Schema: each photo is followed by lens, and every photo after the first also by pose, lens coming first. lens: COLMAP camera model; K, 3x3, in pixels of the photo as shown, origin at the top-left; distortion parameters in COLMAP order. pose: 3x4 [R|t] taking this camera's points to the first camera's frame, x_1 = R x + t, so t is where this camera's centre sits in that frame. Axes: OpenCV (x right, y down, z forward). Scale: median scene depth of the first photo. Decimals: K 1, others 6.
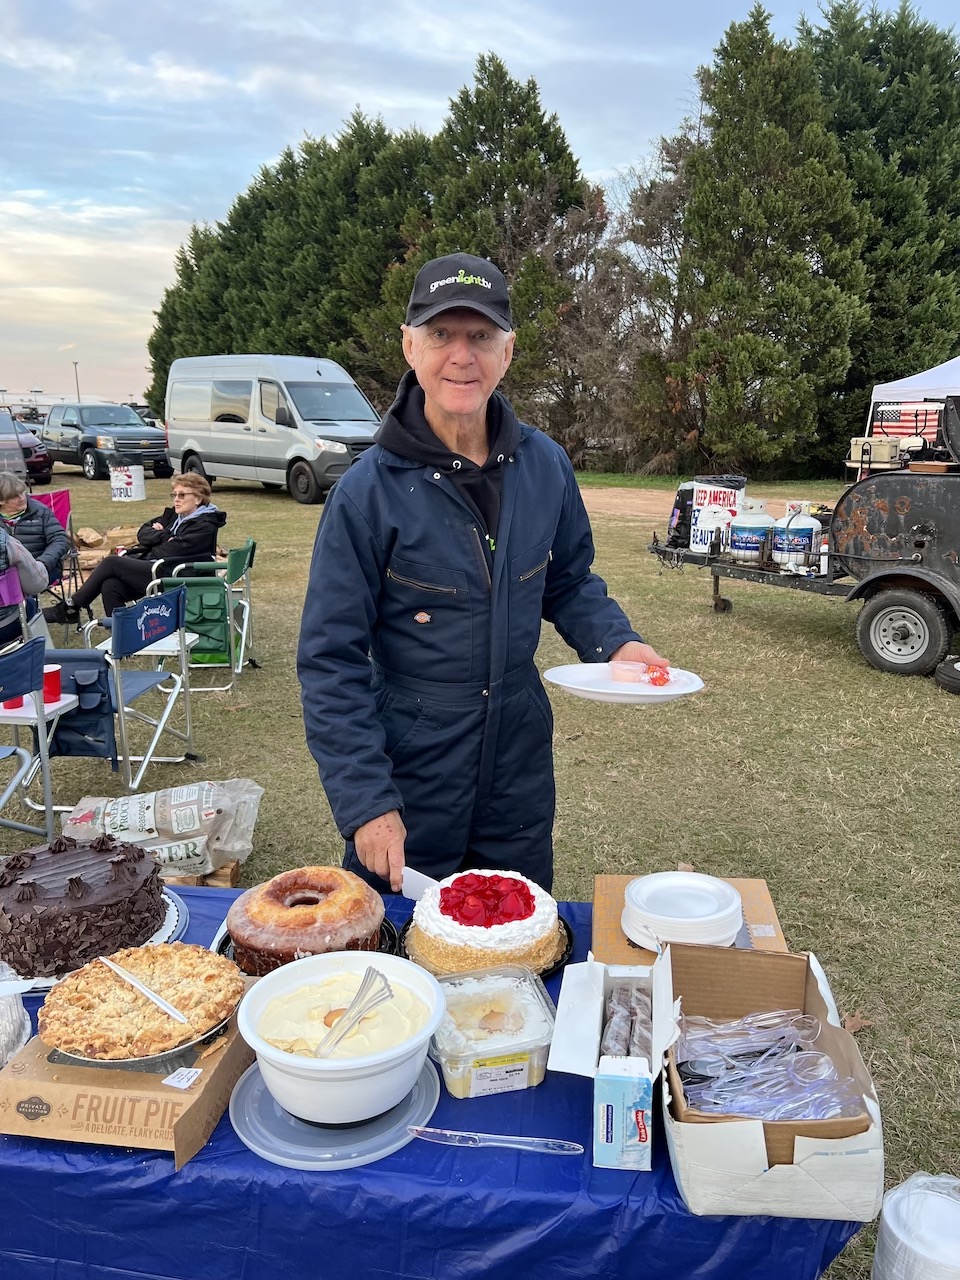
lens RADIAL K [[959.2, 0, 482.3], [0, 959.2, 646.6], [0, 0, 1]] dist [0.044440, -0.053311]
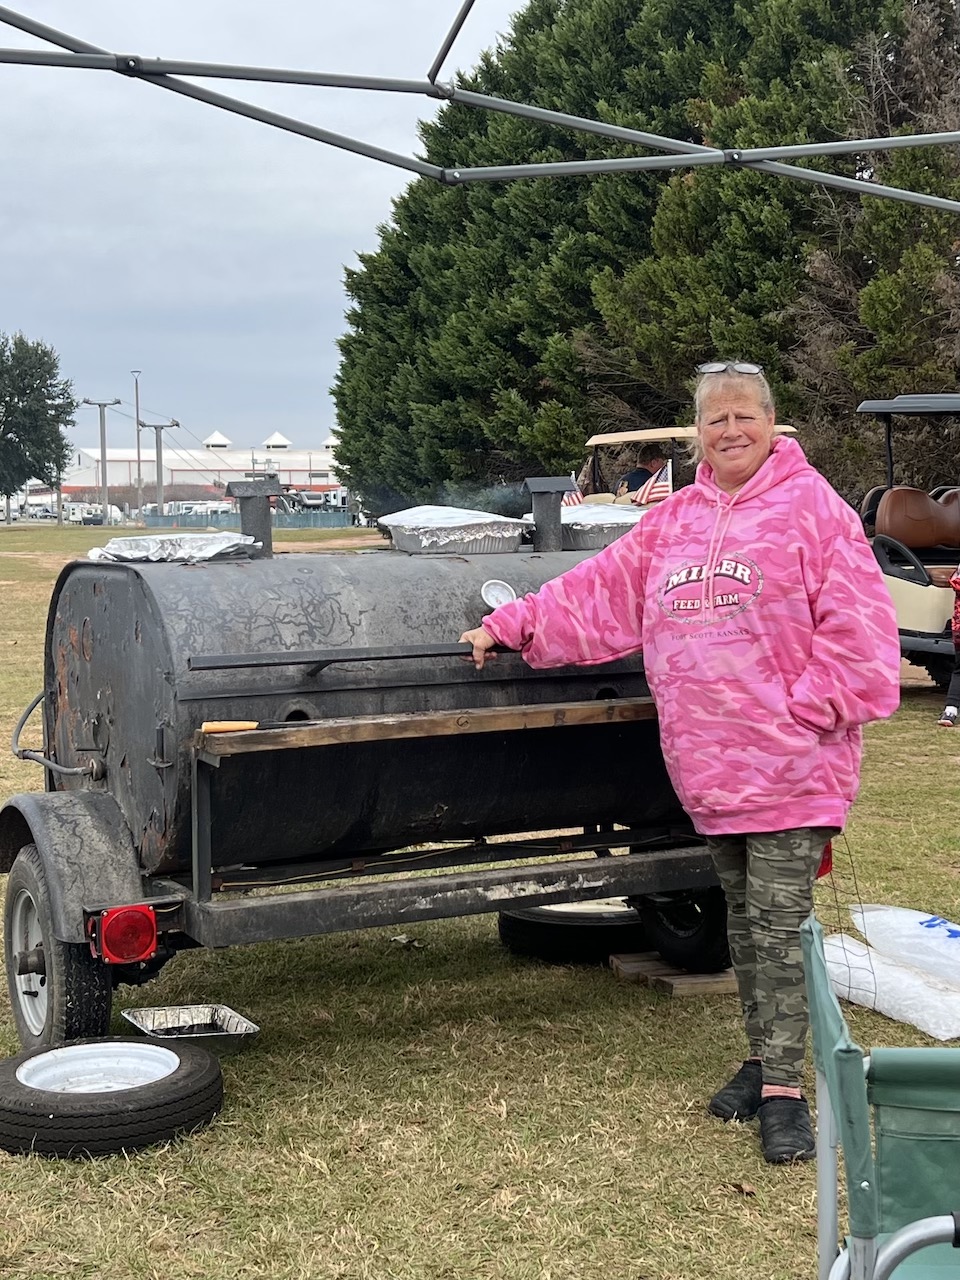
lens RADIAL K [[1970.4, 0, 484.2], [0, 1970.4, 637.9], [0, 0, 1]] dist [0.130323, 0.000000]
pose [[0.936062, 0.017844, -0.351382, 0.206630], [-0.072787, 0.986929, -0.143782, -0.009338], [0.344223, 0.160165, 0.925126, 0.069075]]
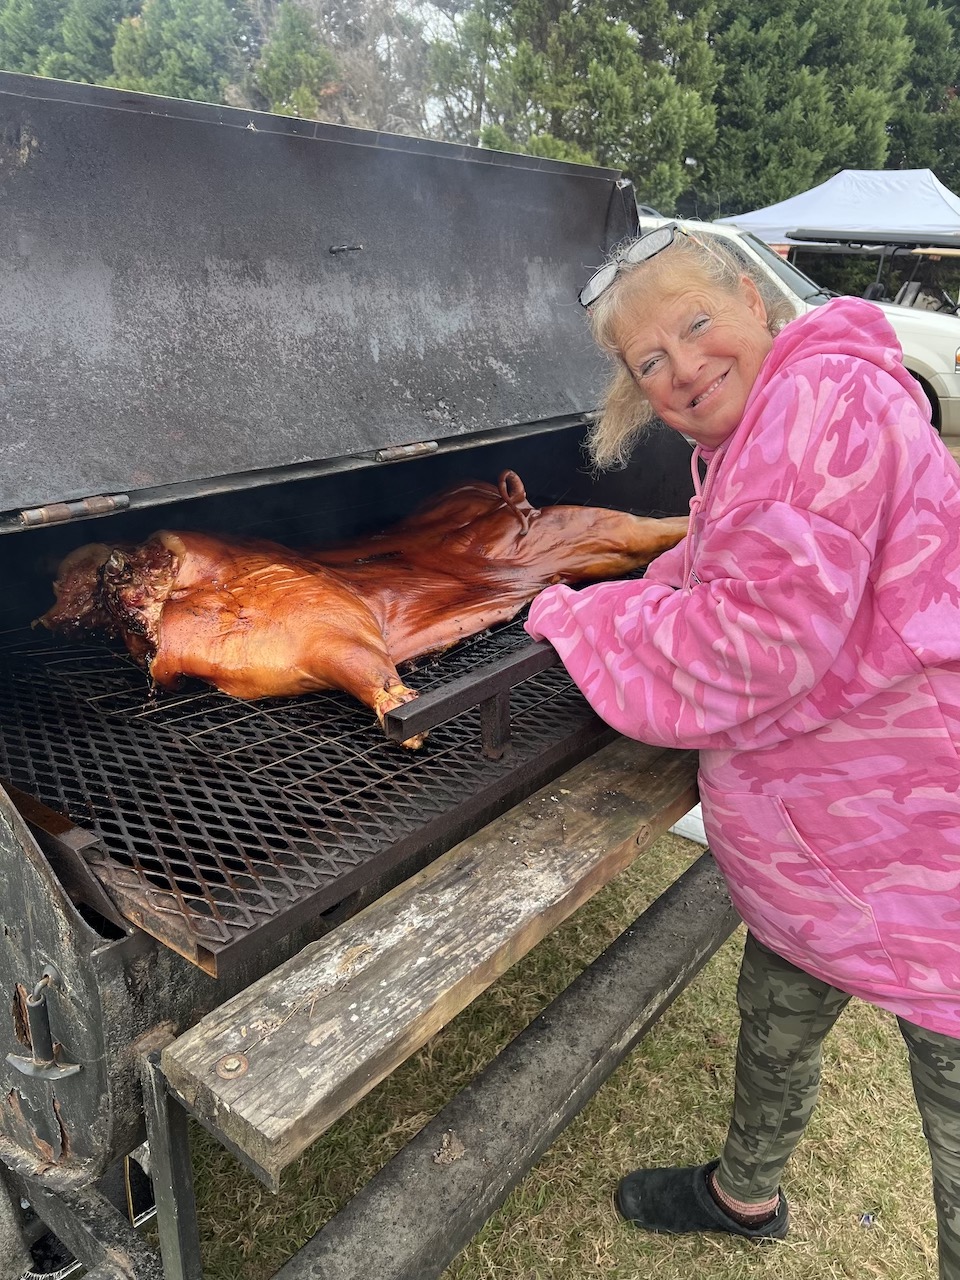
lens RADIAL K [[959.2, 0, 479.4], [0, 959.2, 639.6], [0, 0, 1]] dist [0.044440, -0.053311]
pose [[0.995219, 0.012879, 0.096816, 0.132942], [-0.027125, 0.988719, 0.147308, -0.042387], [-0.093827, -0.149230, 0.984341, 0.186334]]
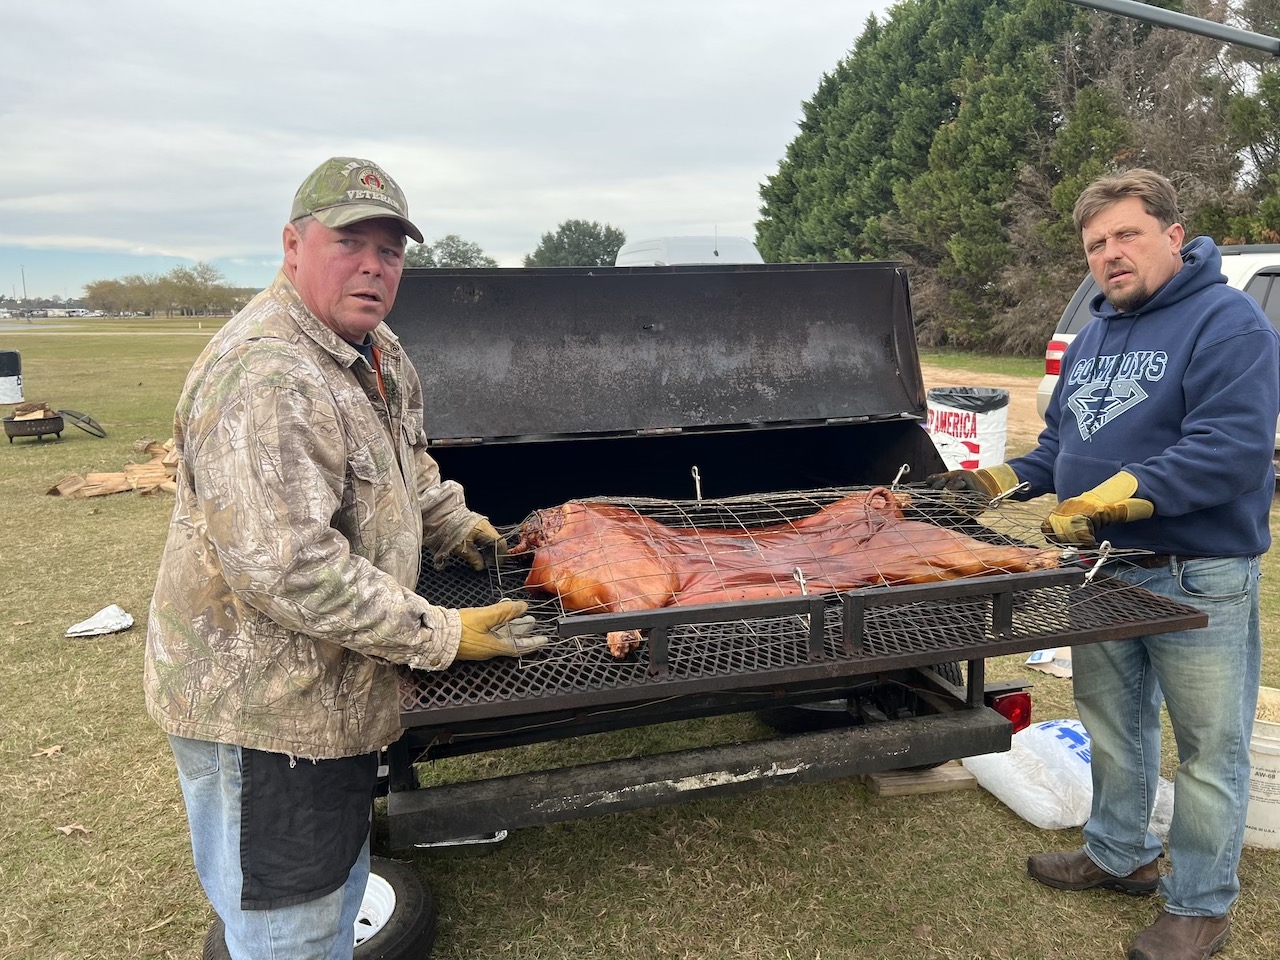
lens RADIAL K [[959.2, 0, 646.4], [0, 959.2, 477.8], [0, 0, 1]] dist [0.044440, -0.053311]
pose [[0.849930, 0.085174, -0.519966, 0.186189], [-0.110284, 0.993746, -0.017487, -0.038184], [0.515225, 0.072206, 0.854008, 0.157624]]
